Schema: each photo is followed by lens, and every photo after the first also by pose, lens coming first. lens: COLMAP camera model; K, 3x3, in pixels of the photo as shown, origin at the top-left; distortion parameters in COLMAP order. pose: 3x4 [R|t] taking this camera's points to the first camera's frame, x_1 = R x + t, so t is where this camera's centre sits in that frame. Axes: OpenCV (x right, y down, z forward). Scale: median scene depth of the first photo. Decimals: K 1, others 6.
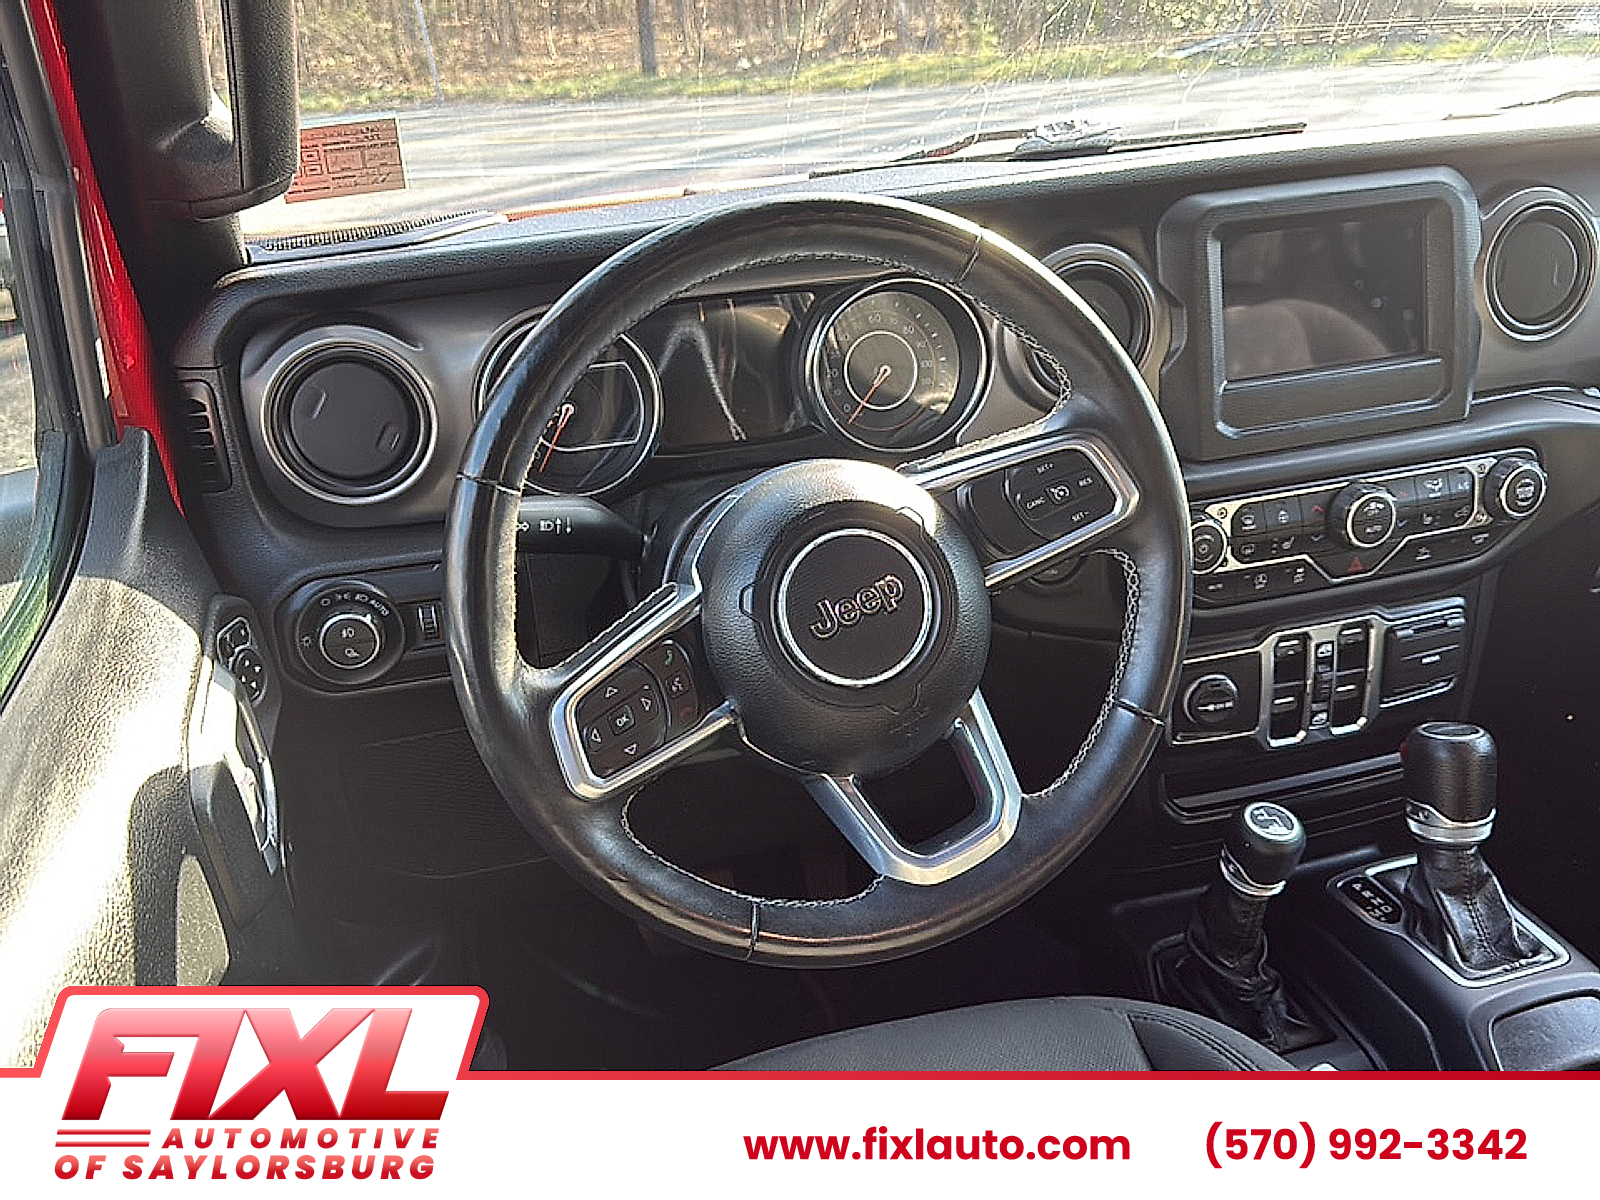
lens RADIAL K [[1469.9, 0, 800.0], [0, 1469.9, 600.0], [0, 0, 1]] dist [0.142073, -0.344486]
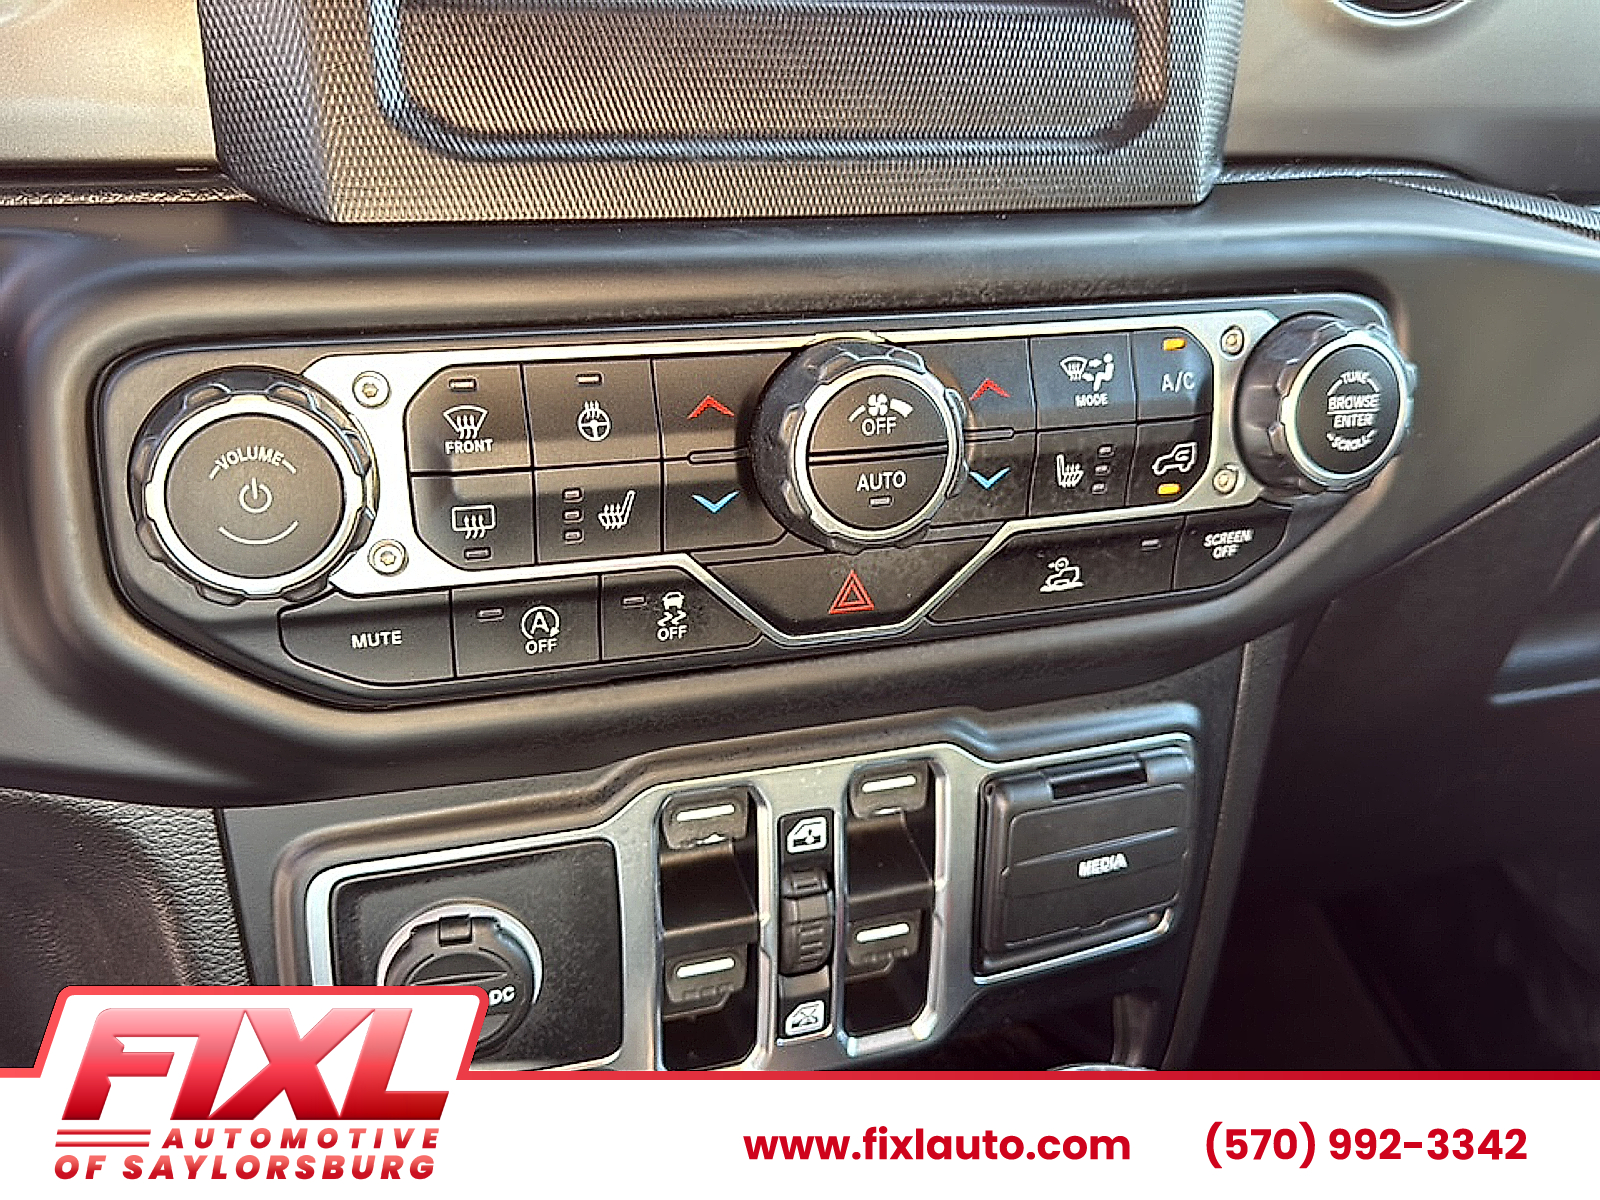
lens RADIAL K [[1469.9, 0, 800.0], [0, 1469.9, 600.0], [0, 0, 1]] dist [0.142073, -0.344486]
pose [[0.995803, 0.048444, 0.077649, 0.324575], [-0.044669, 0.997768, -0.049629, -0.005423], [-0.079880, 0.045952, 0.995745, 0.649496]]
